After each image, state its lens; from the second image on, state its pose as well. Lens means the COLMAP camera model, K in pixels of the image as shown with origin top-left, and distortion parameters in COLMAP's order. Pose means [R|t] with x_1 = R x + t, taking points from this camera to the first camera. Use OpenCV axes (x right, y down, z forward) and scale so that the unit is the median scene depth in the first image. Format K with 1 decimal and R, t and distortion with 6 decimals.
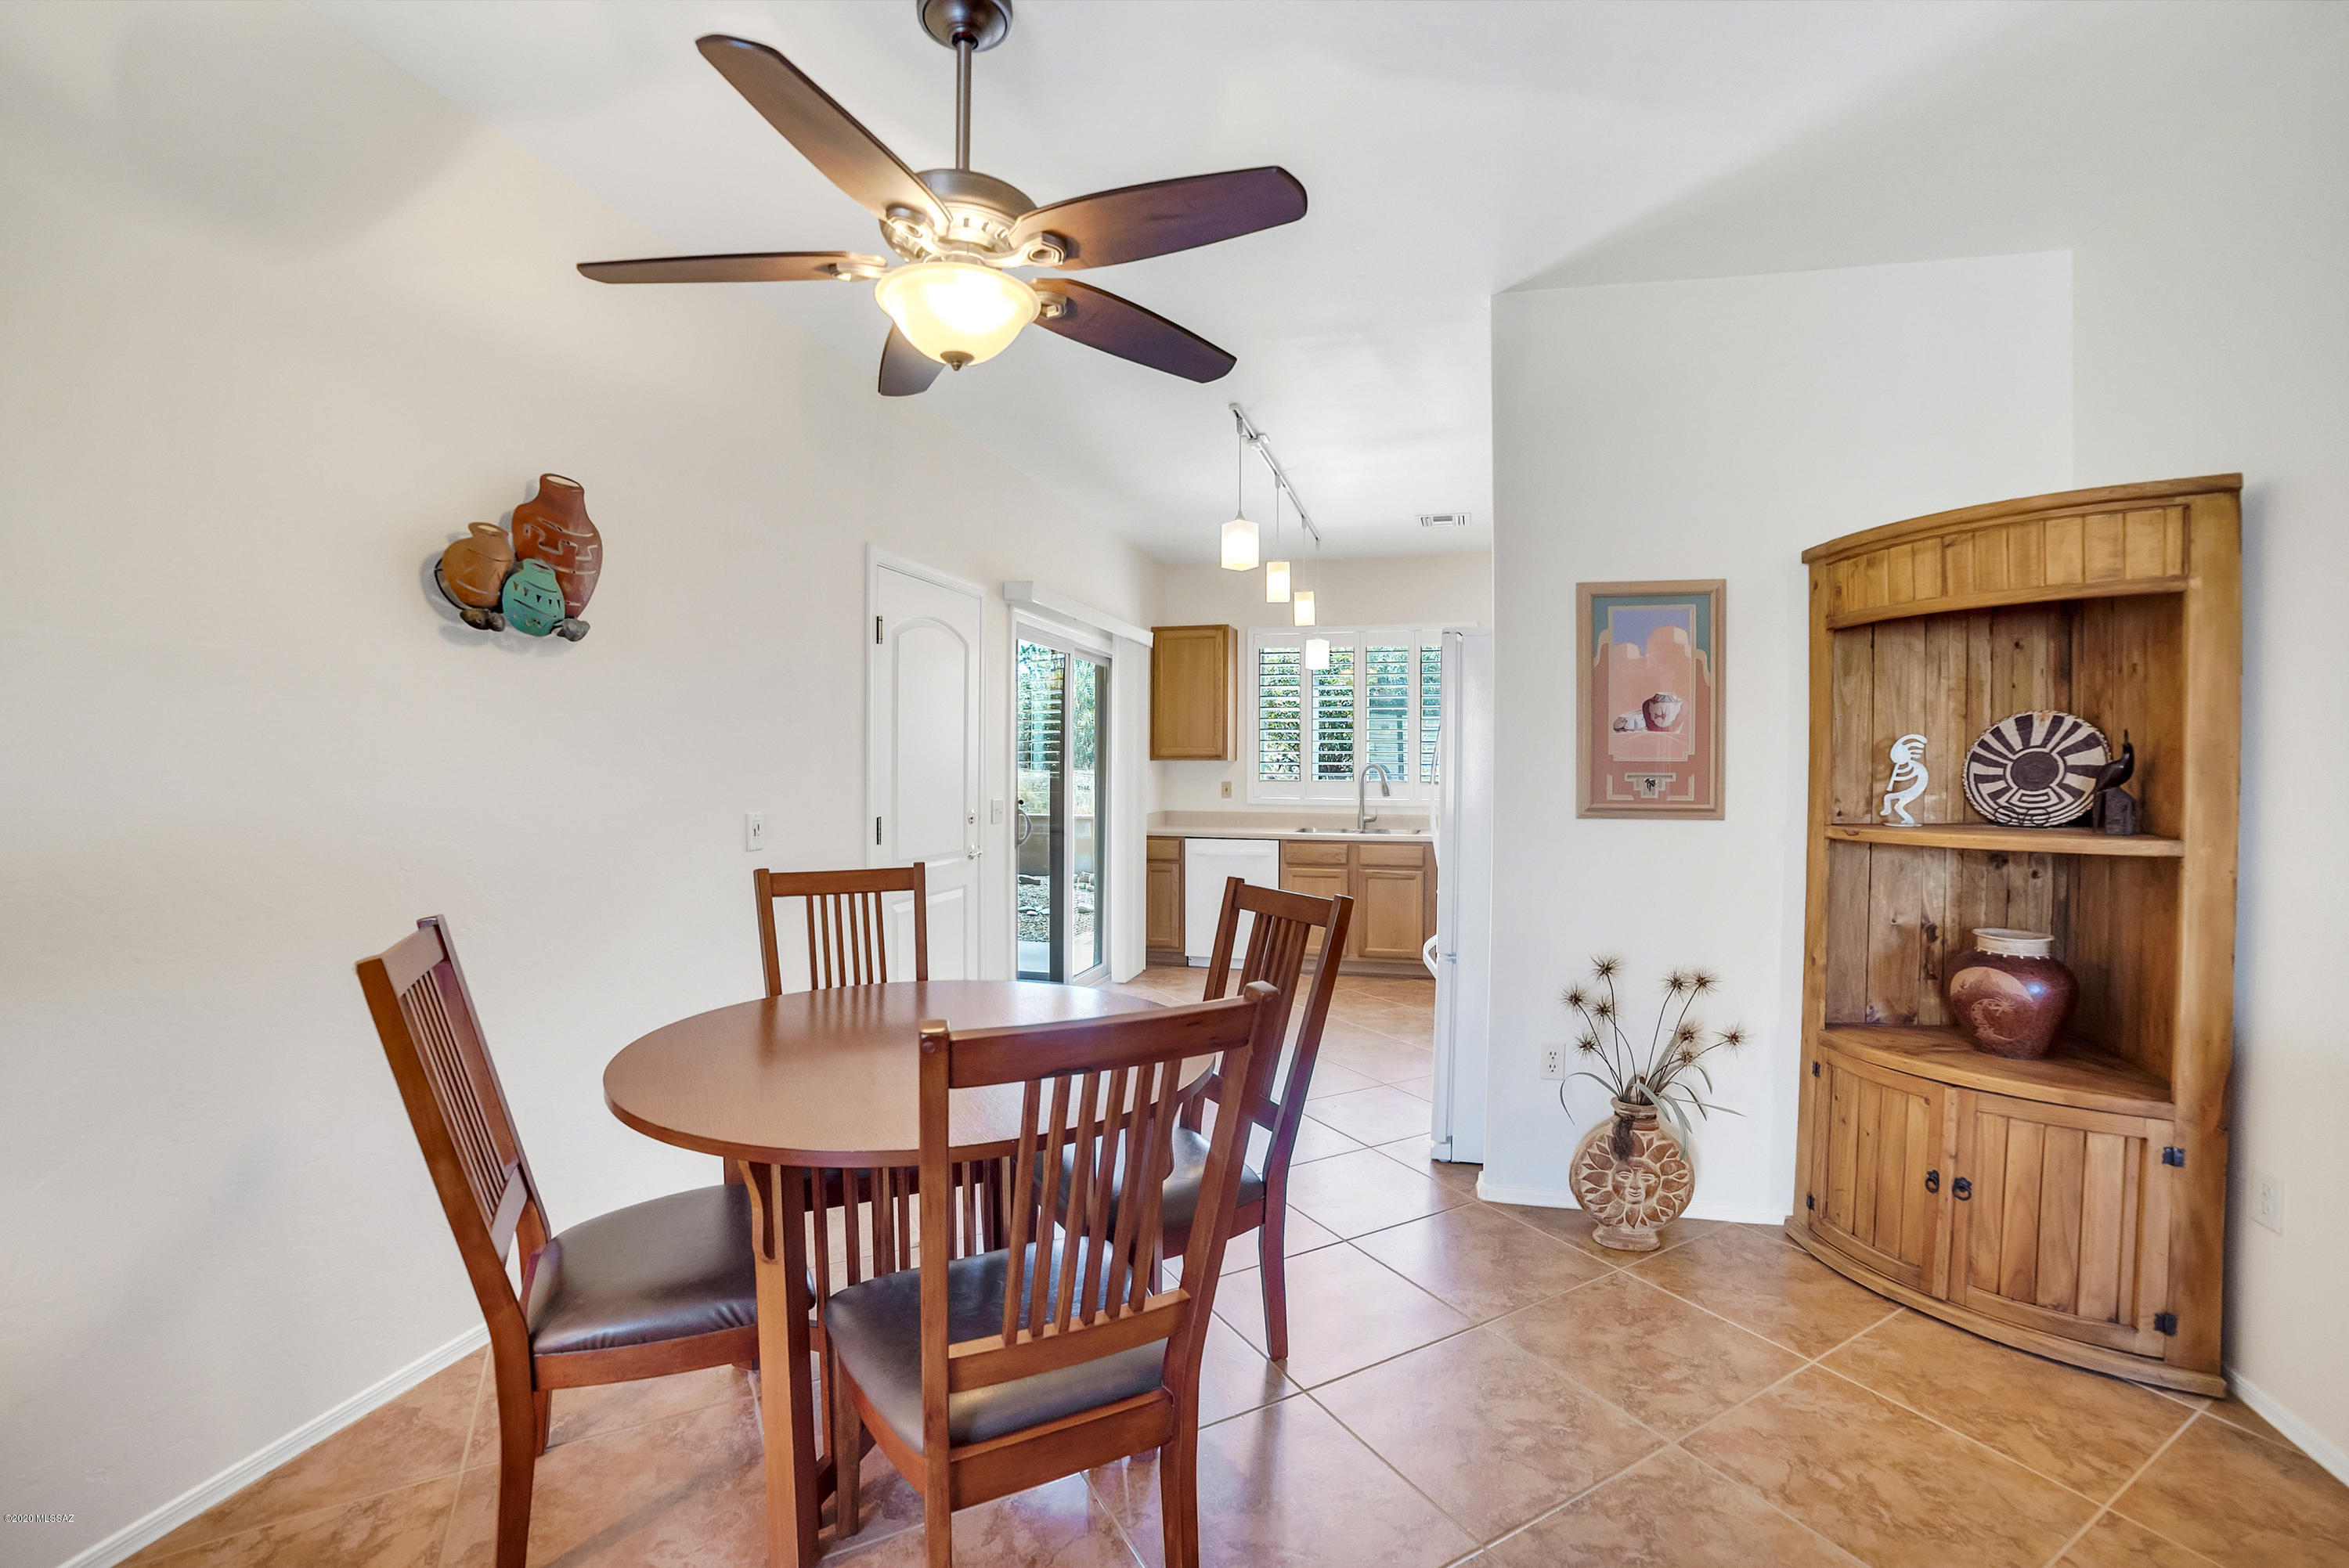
lens RADIAL K [[986.7, 0, 1202.6], [0, 986.7, 783.7], [0, 0, 1]] dist [-0.101554, 0.031530]
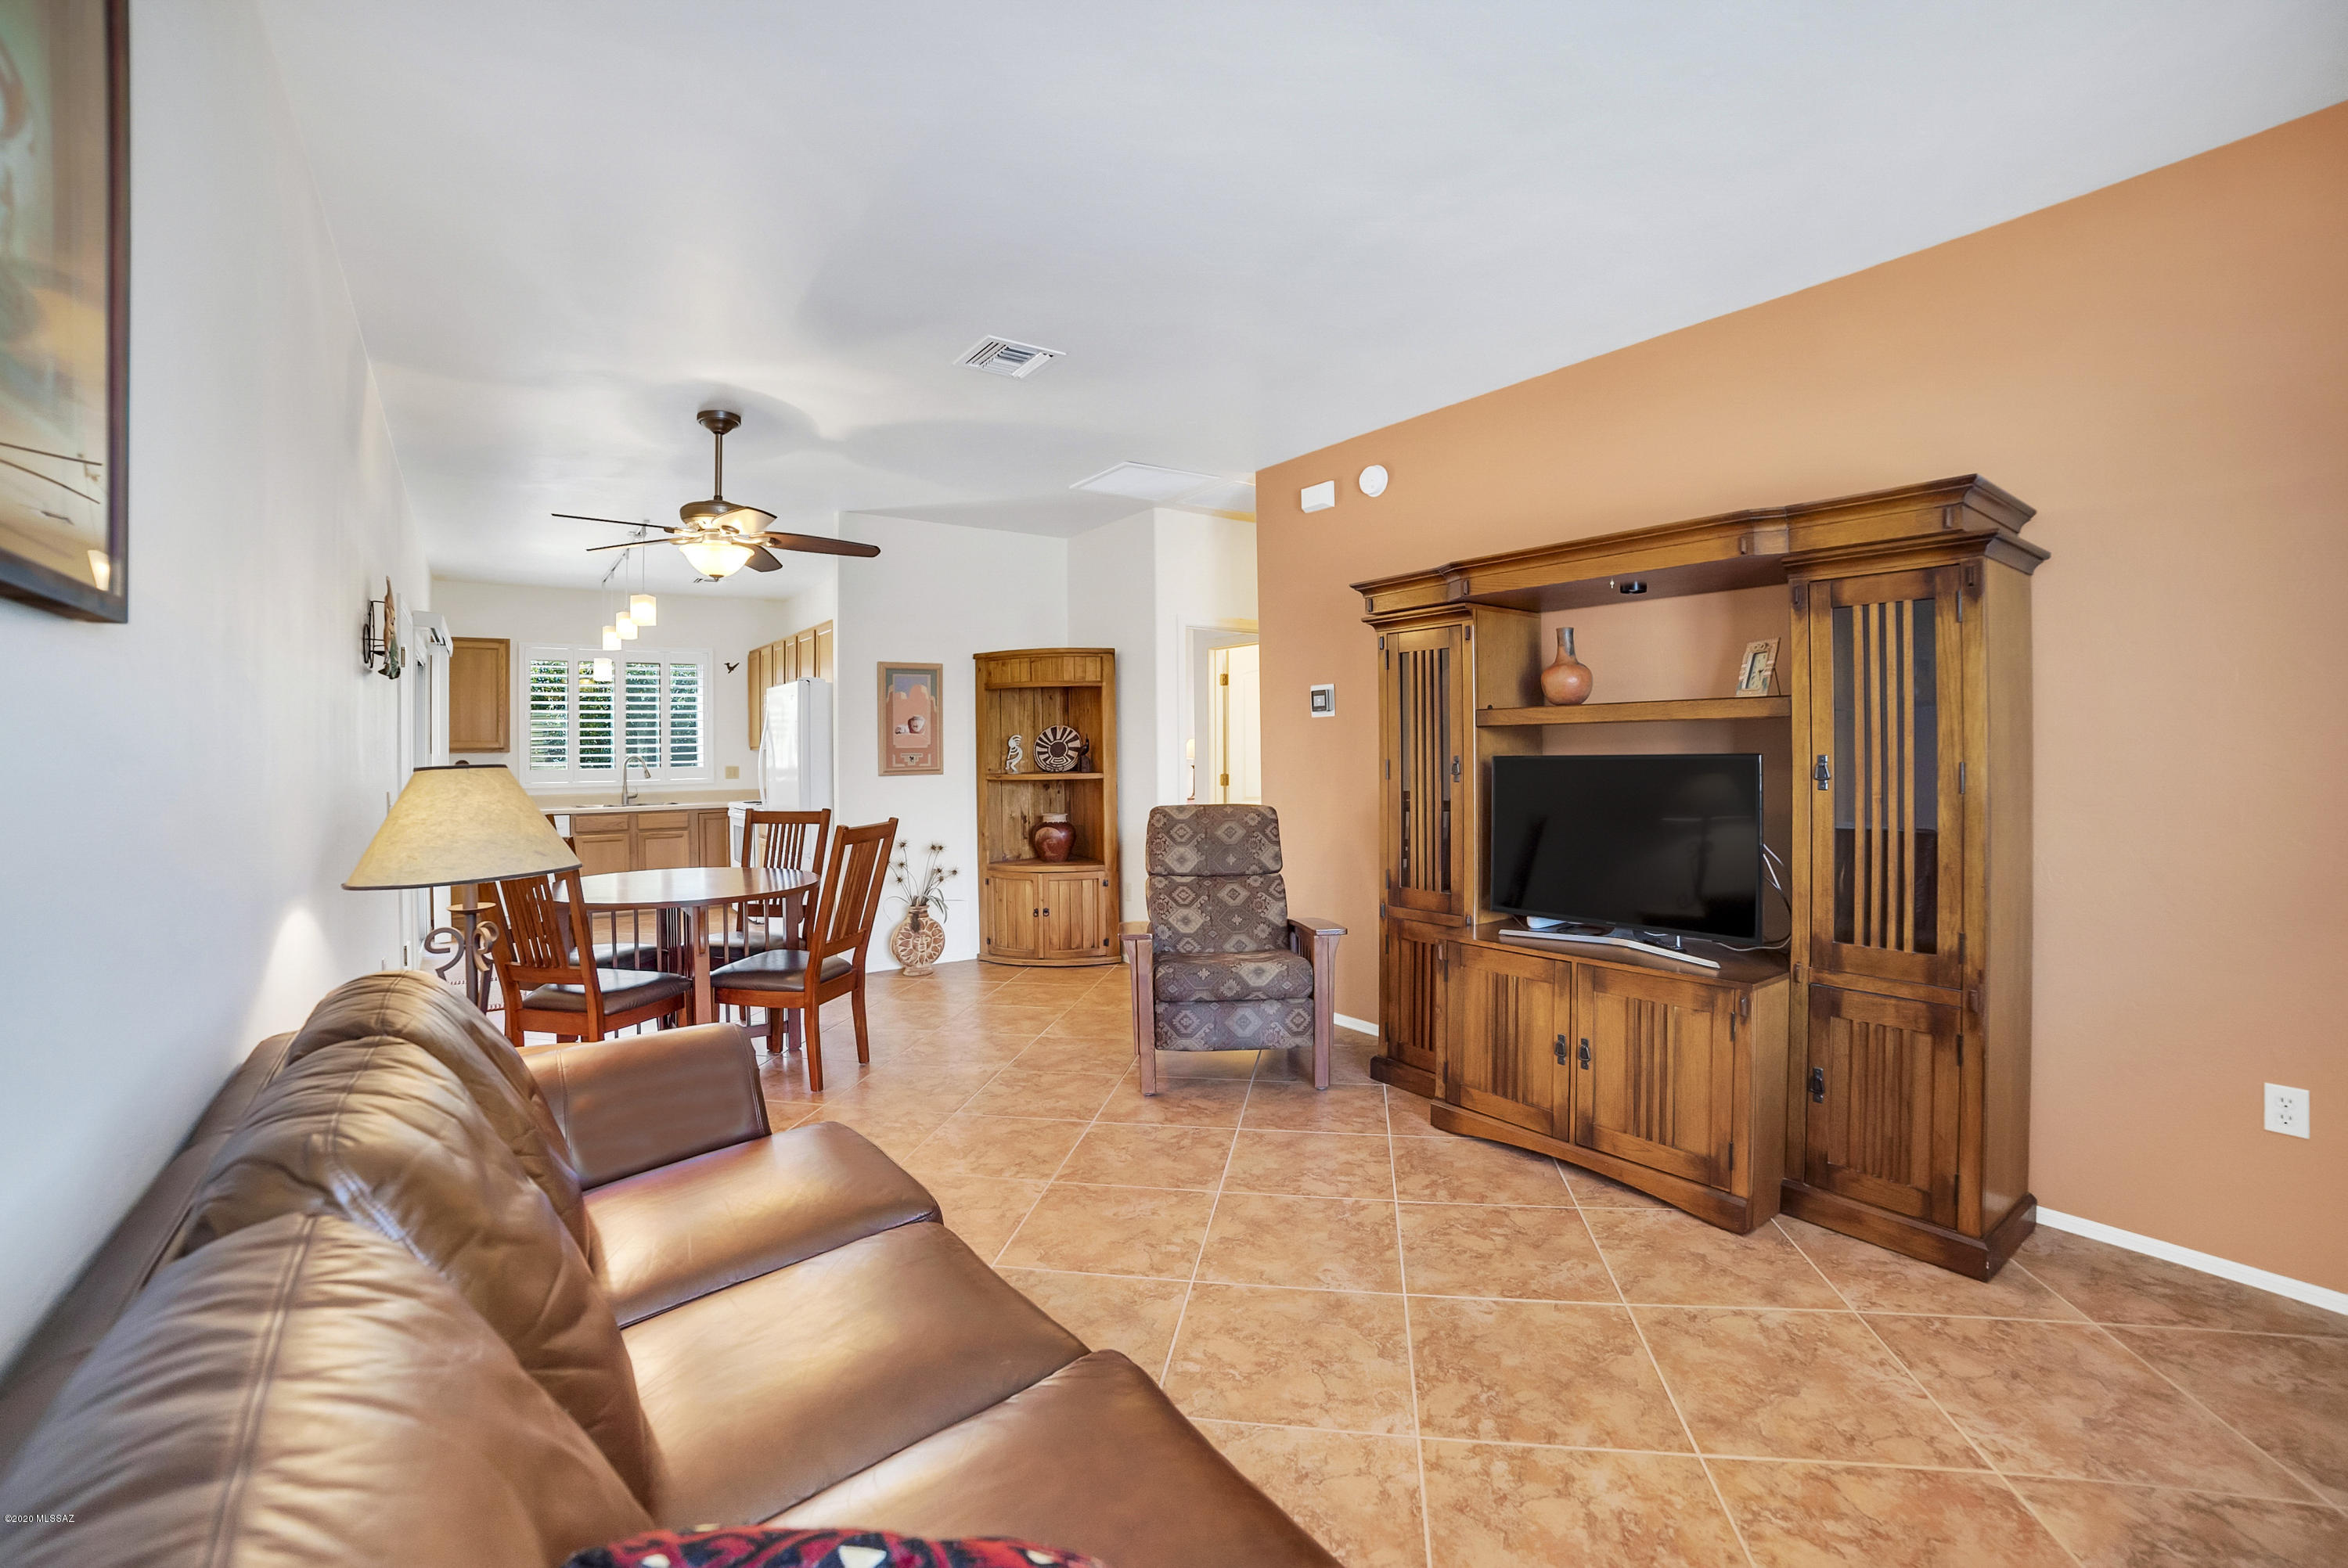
lens RADIAL K [[989.1, 0, 1172.4], [0, 989.1, 733.7], [0, 0, 1]] dist [-0.049841, 0.000088]
pose [[0.630044, -0.002180, 0.776556, -0.941558], [0.030734, 0.999283, -0.022130, 0.011393], [-0.775951, 0.037810, 0.629659, -0.884838]]
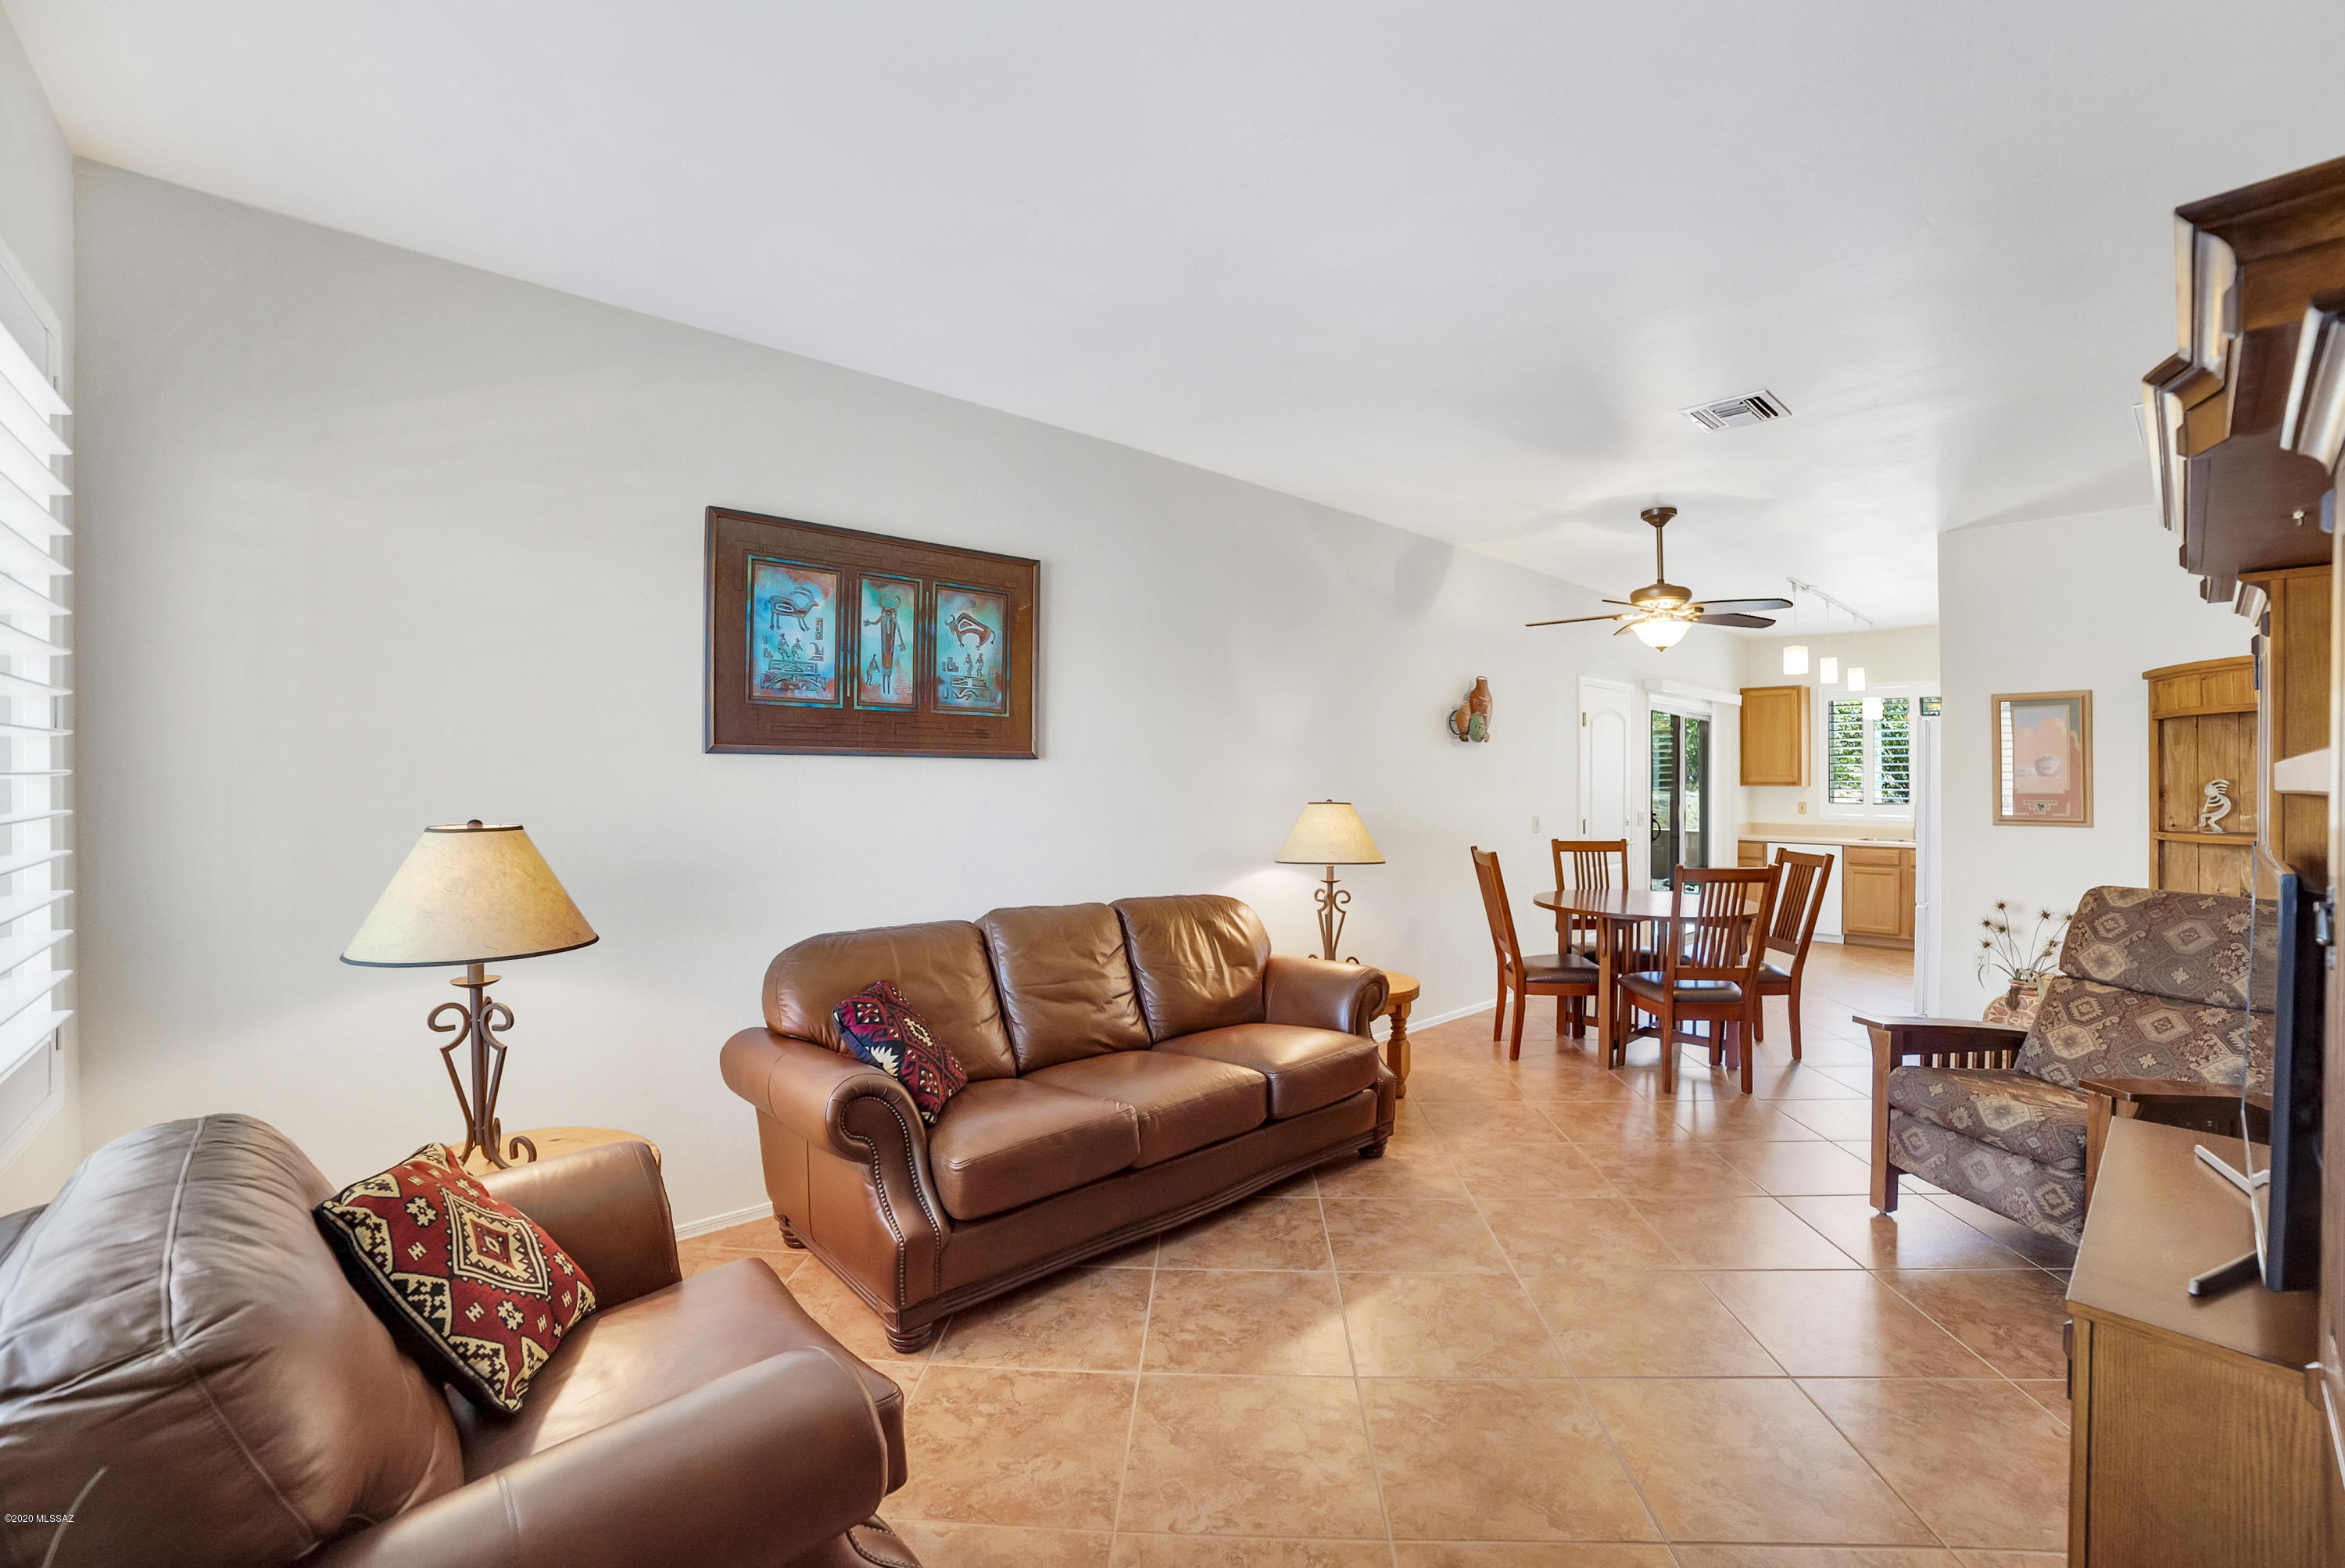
lens RADIAL K [[1024.5, 0, 1212.0], [0, 1024.5, 759.7], [0, 0, 1]] dist [-0.112276, 0.042646]
pose [[0.856724, -0.007603, -0.515720, 0.080026], [-0.012609, 0.999284, -0.035678, -0.003470], [0.515621, 0.037069, 0.856014, -1.425304]]
